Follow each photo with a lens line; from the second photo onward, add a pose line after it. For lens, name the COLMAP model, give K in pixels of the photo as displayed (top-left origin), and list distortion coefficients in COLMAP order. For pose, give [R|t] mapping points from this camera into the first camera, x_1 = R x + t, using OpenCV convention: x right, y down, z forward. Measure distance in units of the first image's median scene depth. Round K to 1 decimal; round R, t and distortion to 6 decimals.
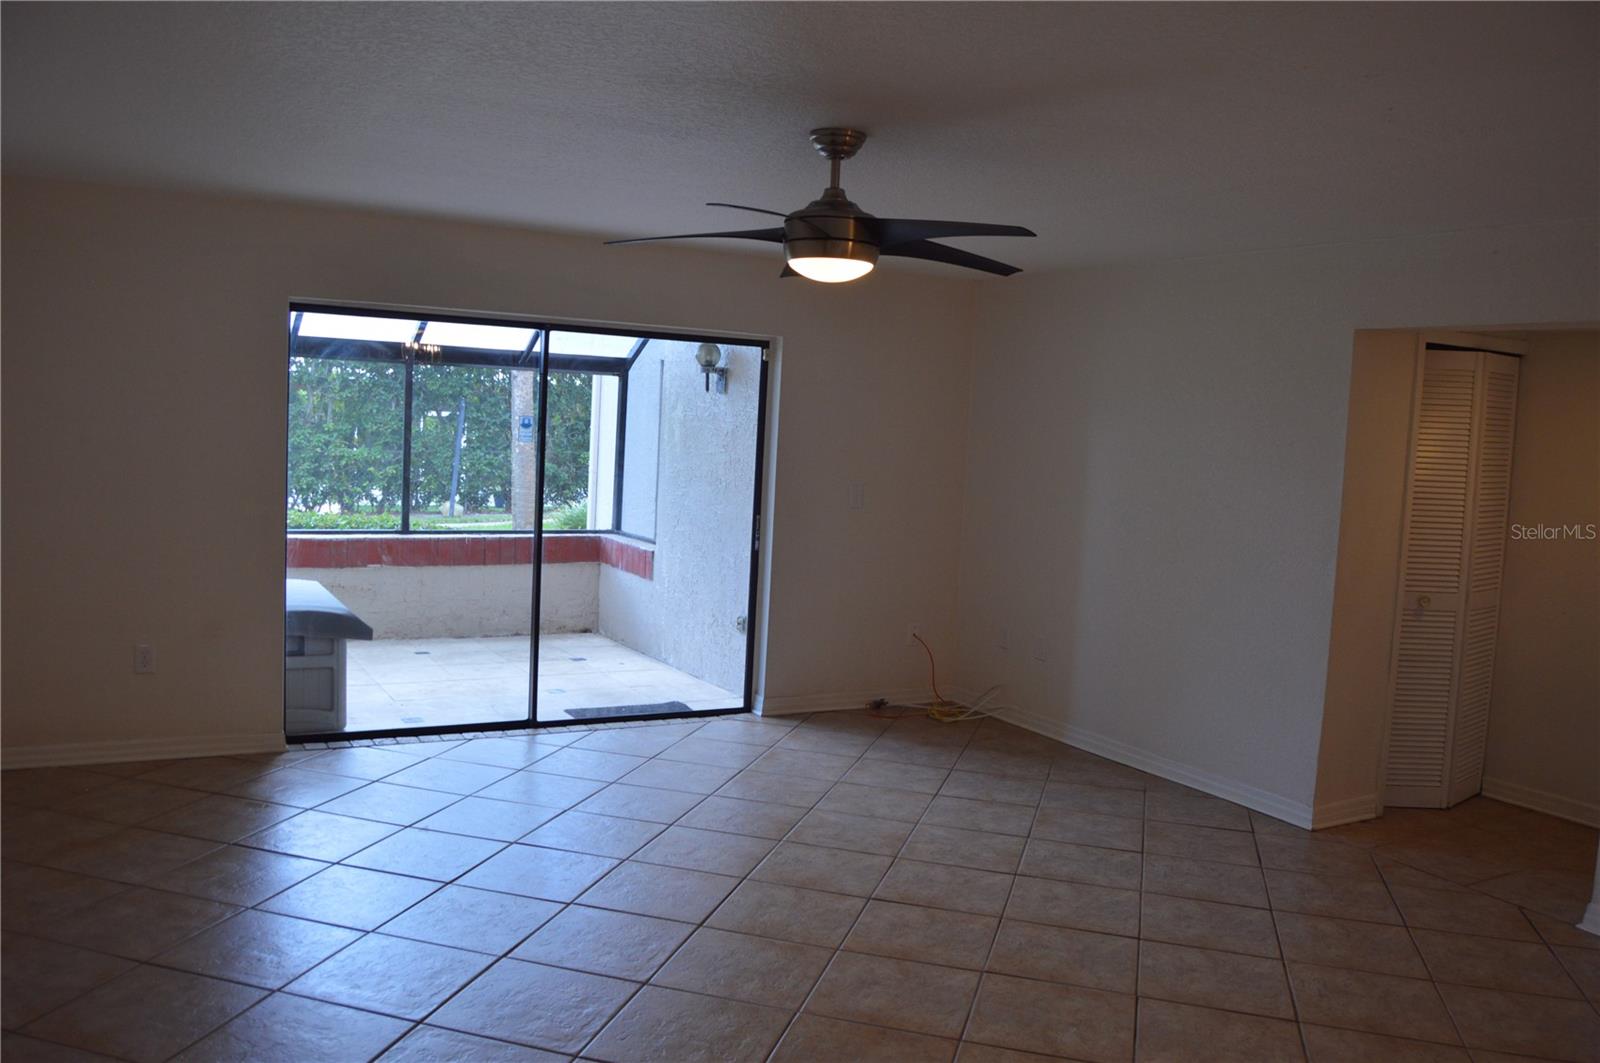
lens RADIAL K [[1264.8, 0, 800.1], [0, 1264.8, 523.2], [0, 0, 1]] dist [-0.094257, 0.035646]
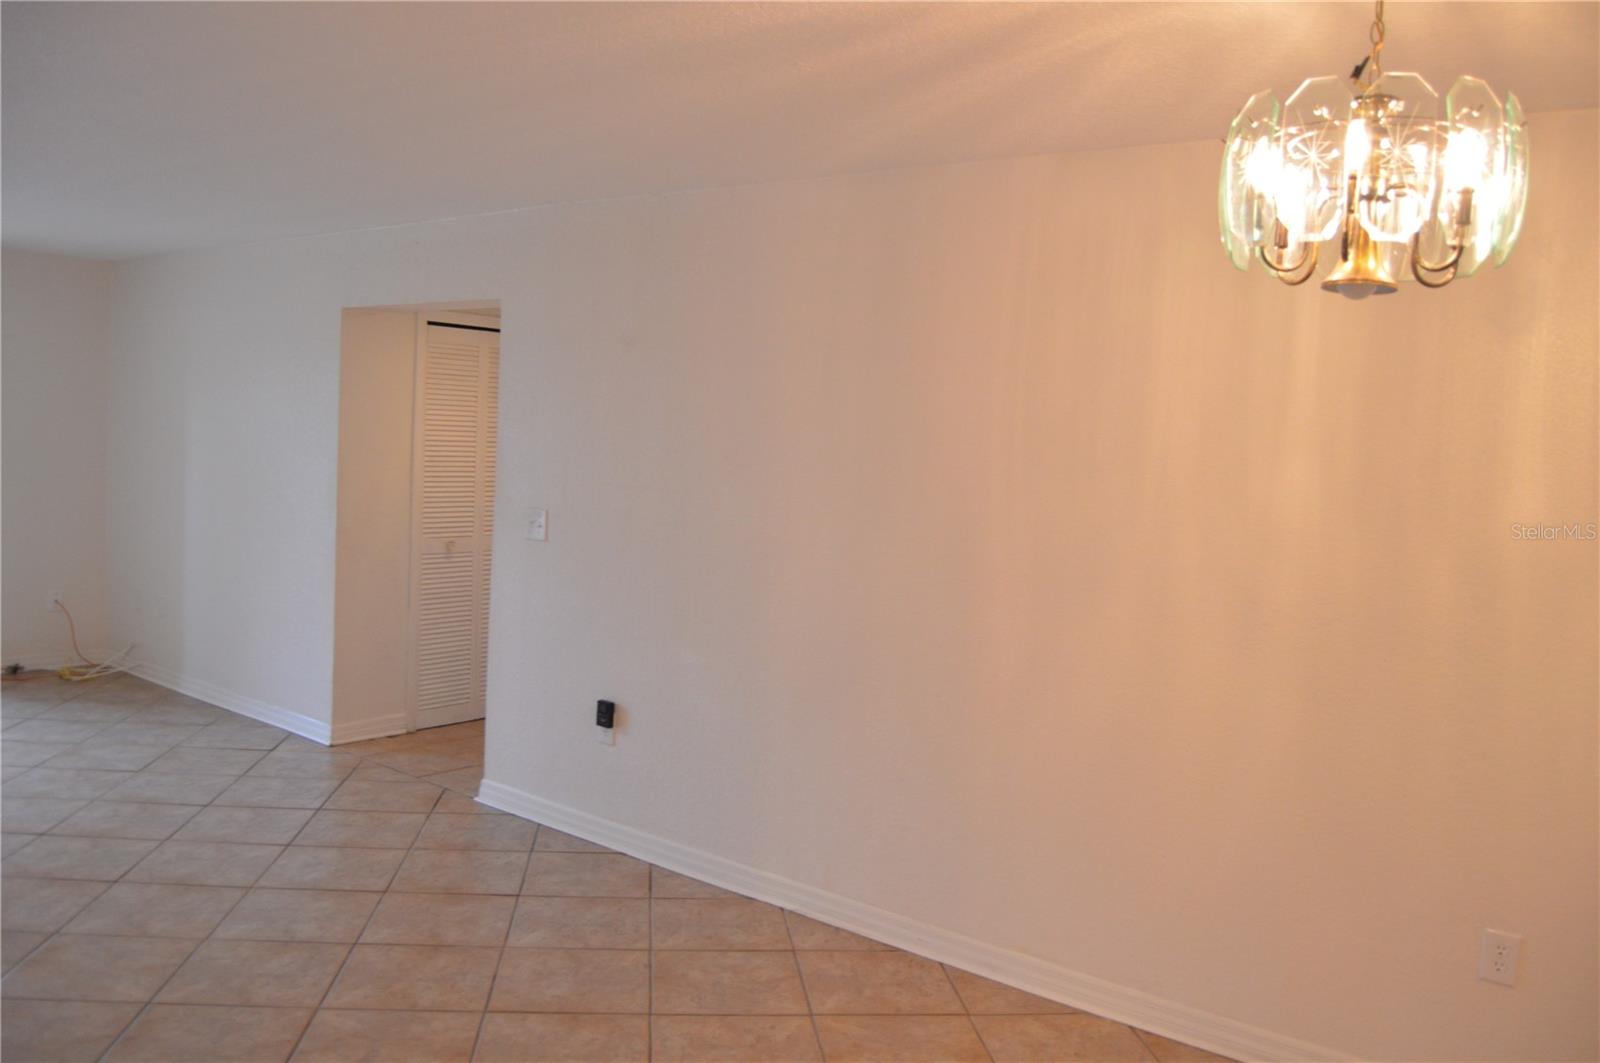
lens RADIAL K [[1264.8, 0, 800.4], [0, 1264.8, 540.6], [0, 0, 1]] dist [-0.094257, 0.035646]
pose [[0.924185, -0.028955, 0.380845, 0.370076], [0.022358, 0.999514, 0.021737, 0.042351], [-0.381289, -0.011574, 0.924383, -0.217944]]
